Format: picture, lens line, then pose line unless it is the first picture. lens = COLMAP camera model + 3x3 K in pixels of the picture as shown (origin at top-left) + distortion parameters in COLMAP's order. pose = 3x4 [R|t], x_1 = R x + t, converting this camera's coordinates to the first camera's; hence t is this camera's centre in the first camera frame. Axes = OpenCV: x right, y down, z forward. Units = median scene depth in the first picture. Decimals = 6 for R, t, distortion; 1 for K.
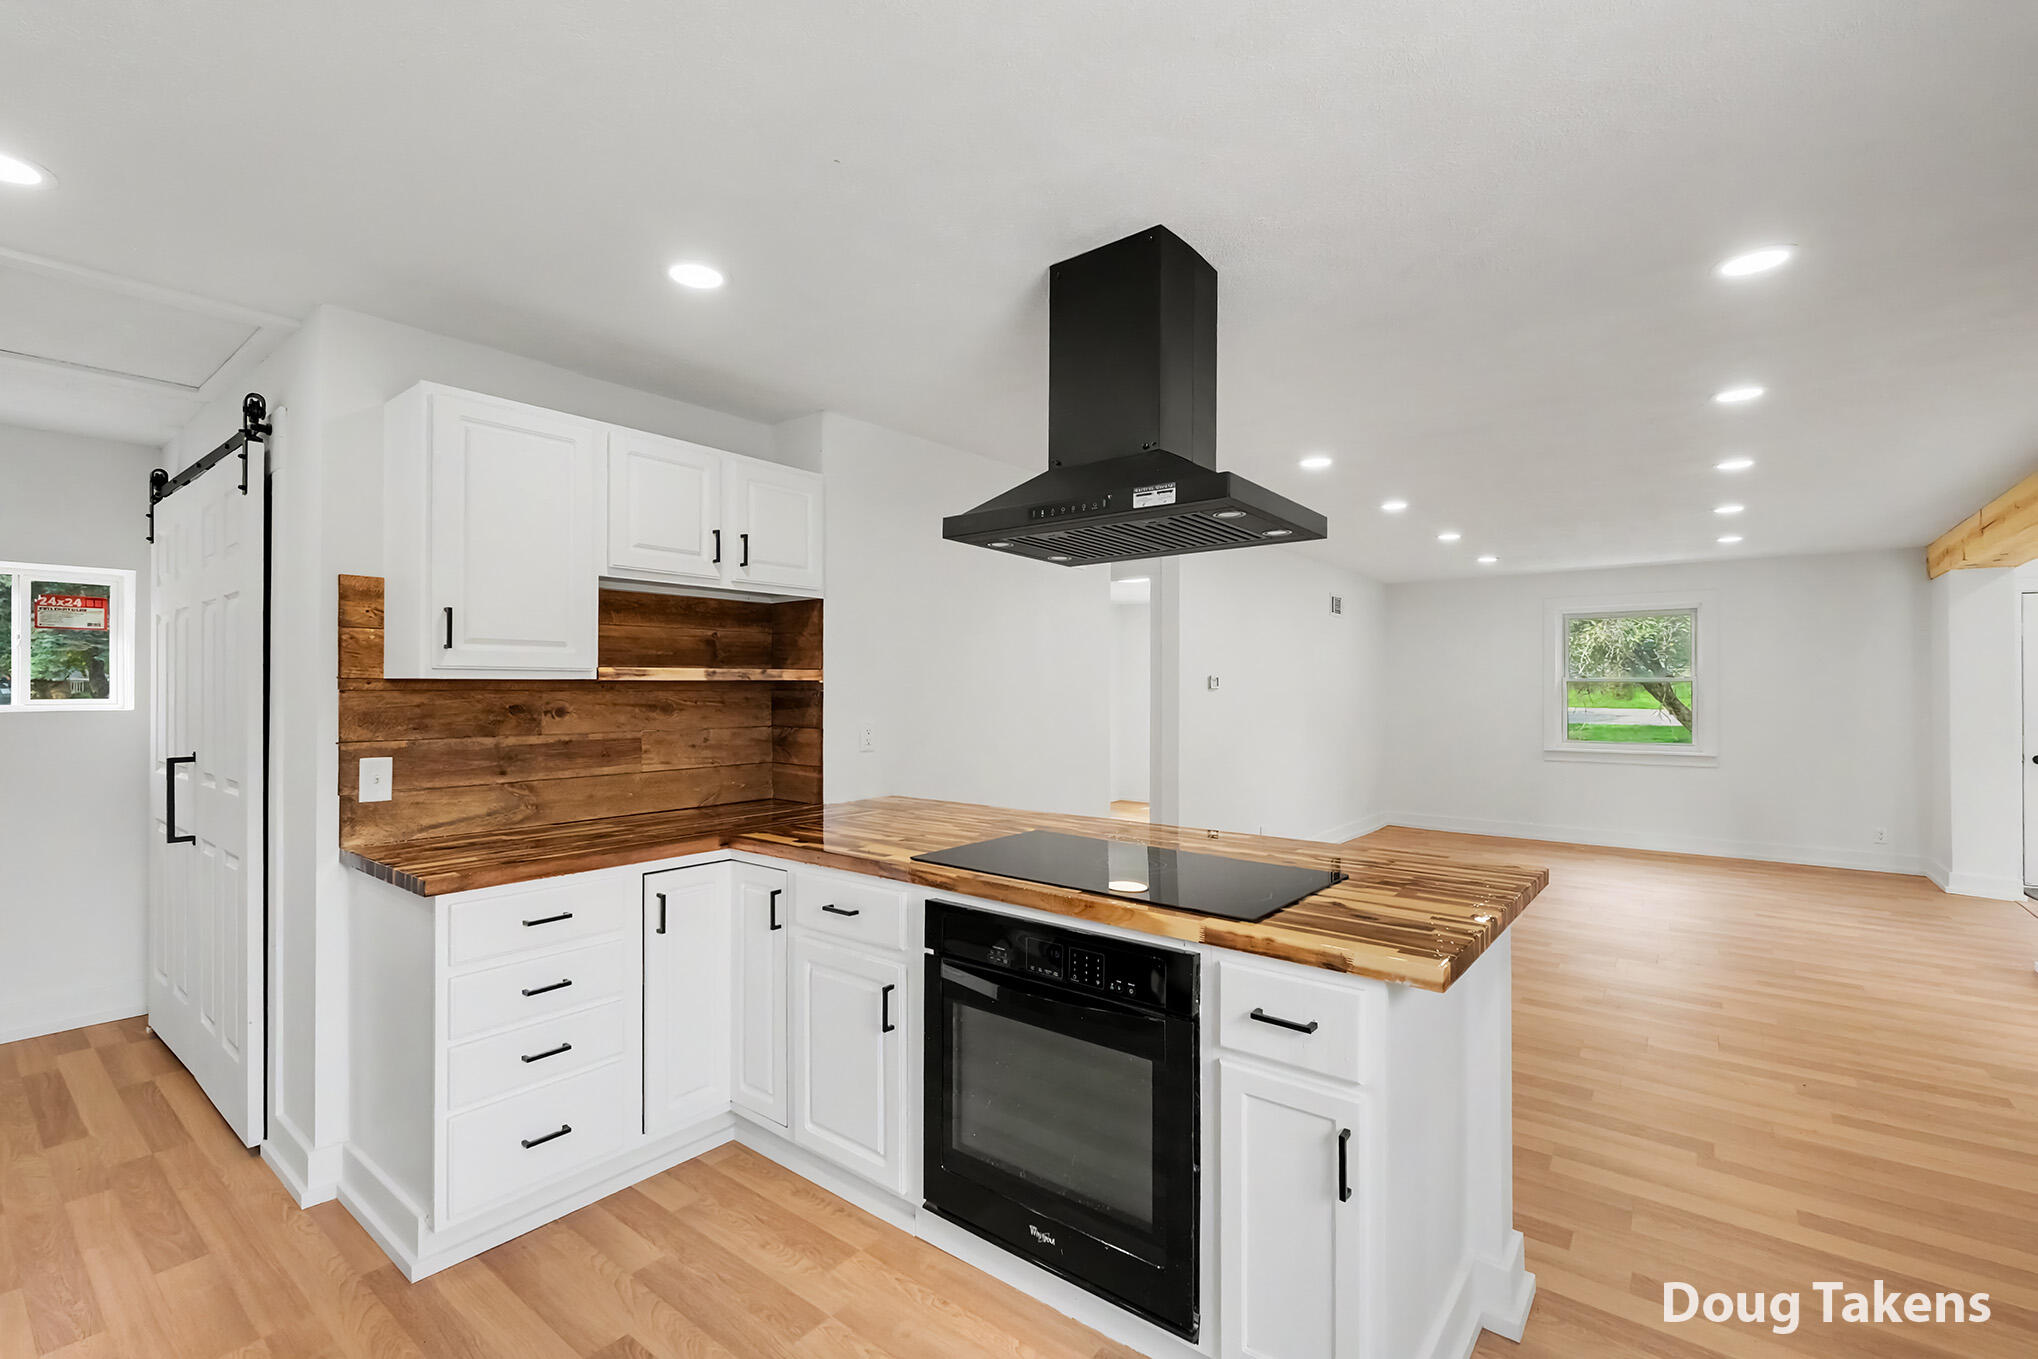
lens RADIAL K [[895.3, 0, 1015.9], [0, 895.3, 680.7], [0, 0, 1]] dist [-0.002824, 0.000833]
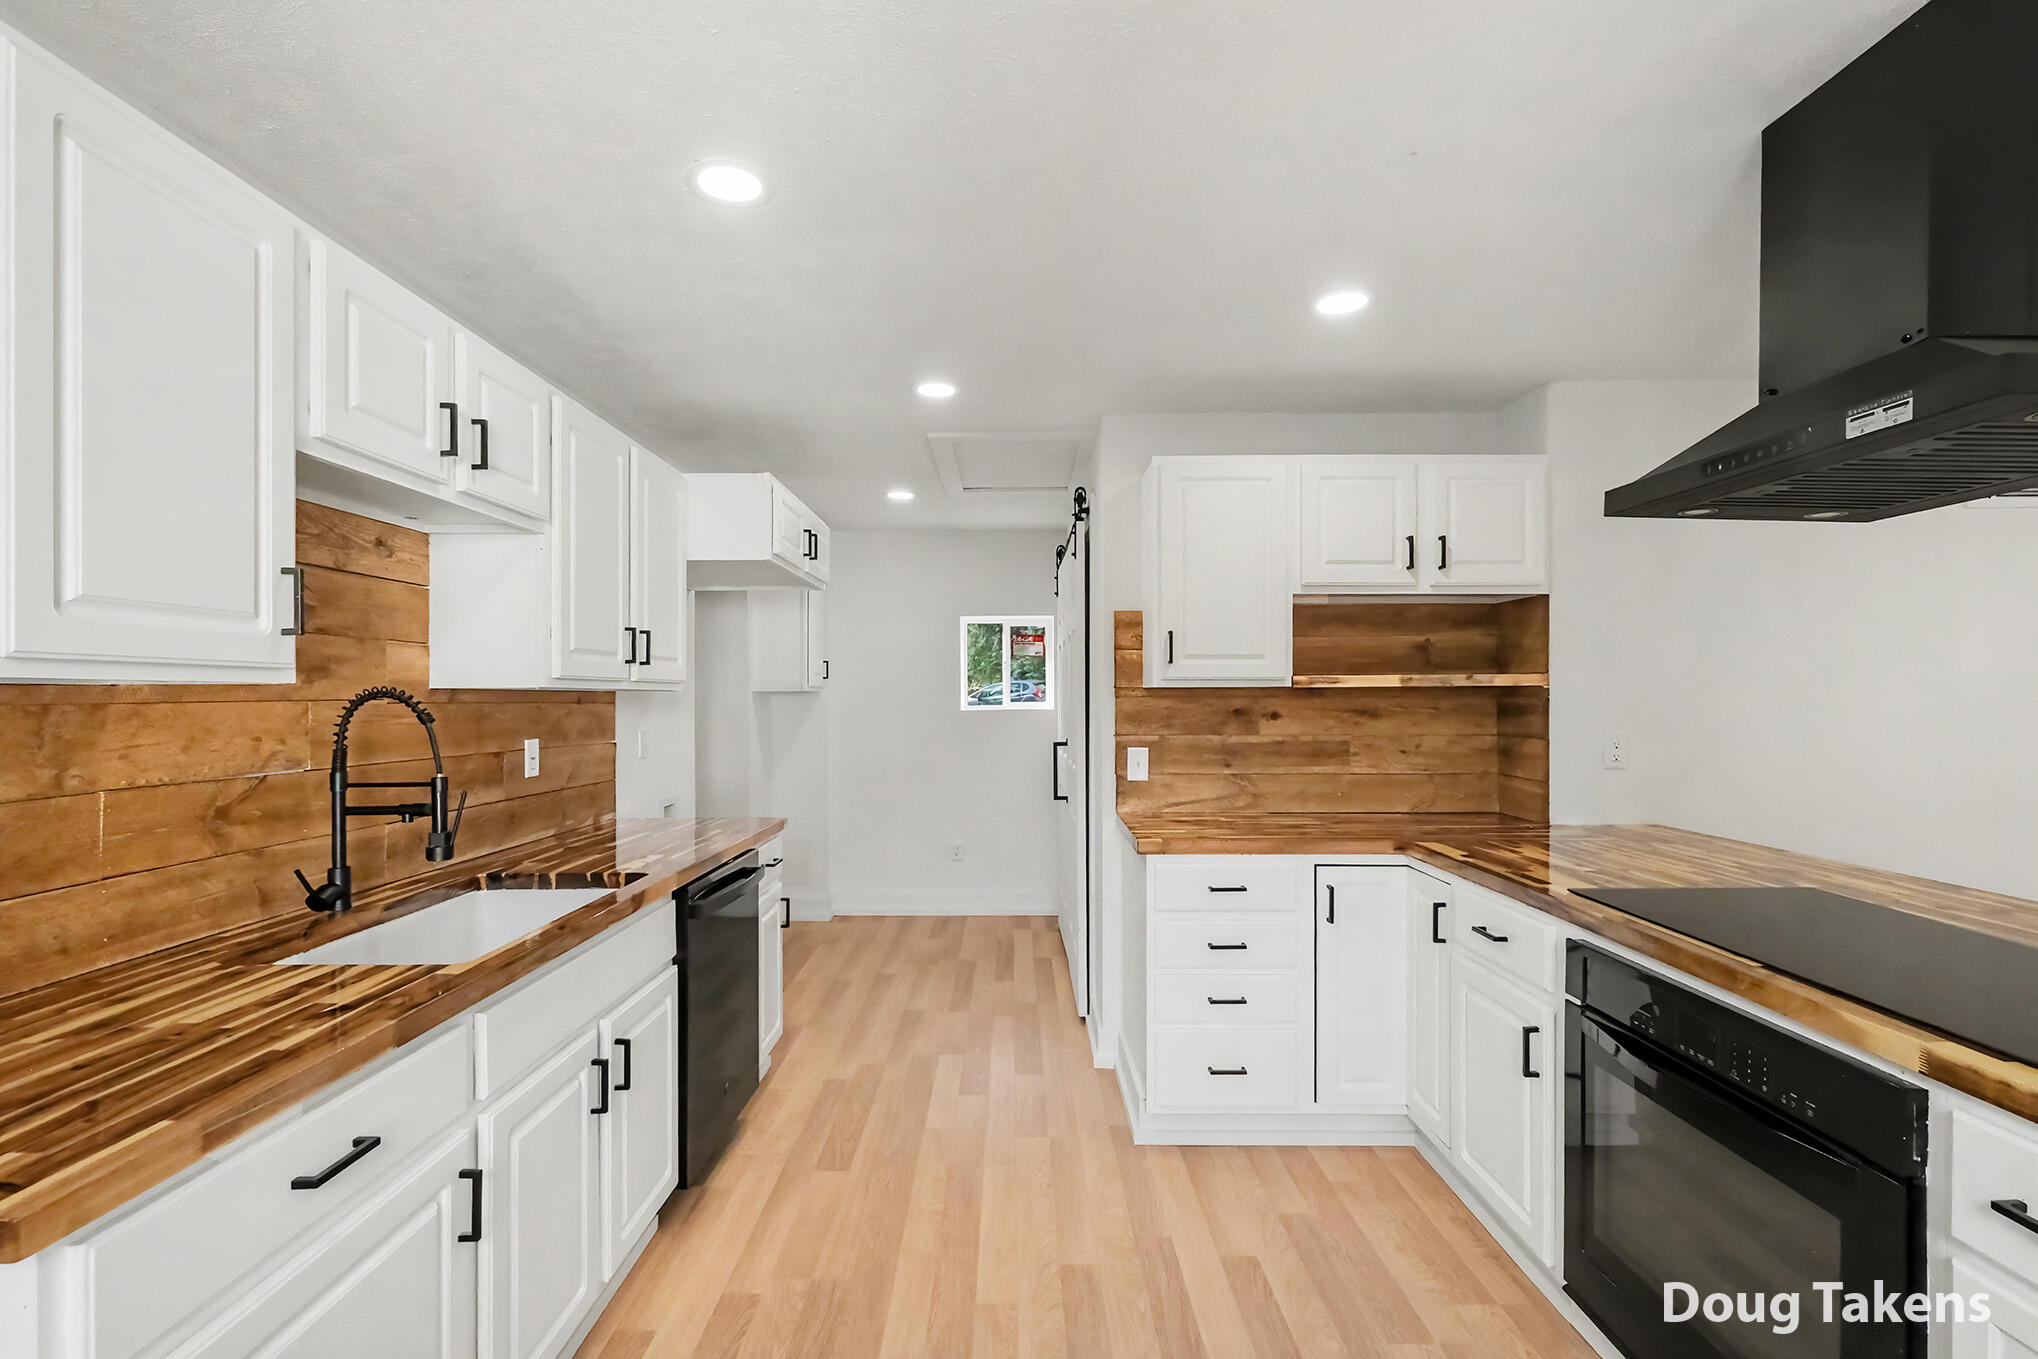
lens RADIAL K [[895.3, 0, 1009.0], [0, 895.3, 694.9], [0, 0, 1]] dist [-0.002824, 0.000833]
pose [[0.617356, -0.000930, -0.786683, 0.203715], [0.008005, 0.999955, 0.005100, 0.000026], [0.786643, -0.009446, 0.617336, 0.033300]]
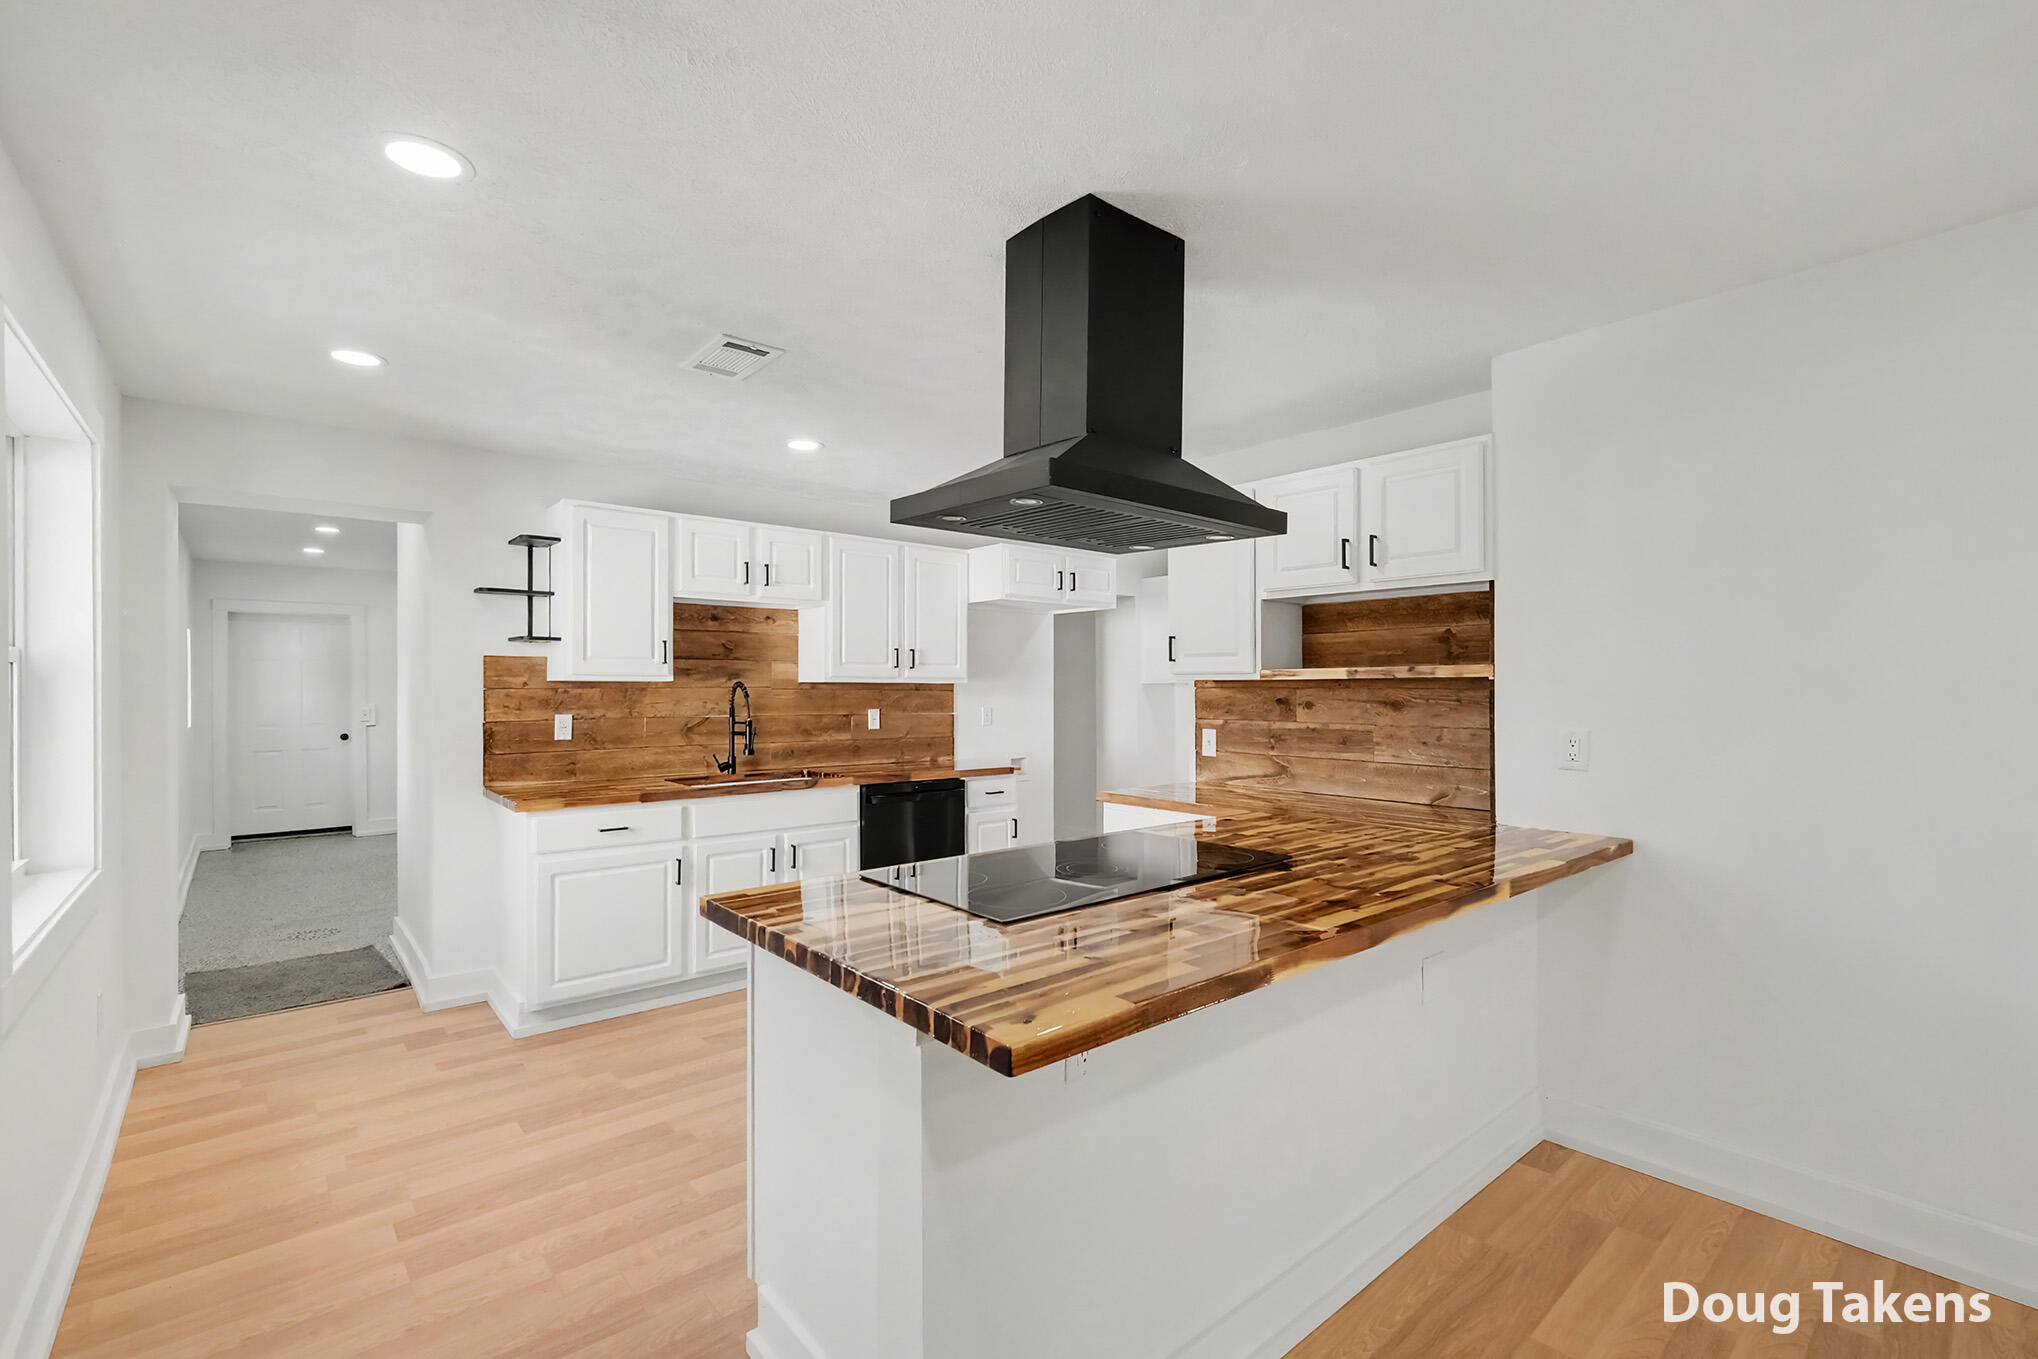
lens RADIAL K [[895.3, 0, 1004.2], [0, 895.3, 691.5], [0, 0, 1]] dist [-0.002824, 0.000833]
pose [[-0.198227, 0.004269, -0.980147, 0.927955], [0.006877, 0.999972, 0.002965, 0.010474], [0.980132, -0.006153, -0.198250, 0.939477]]
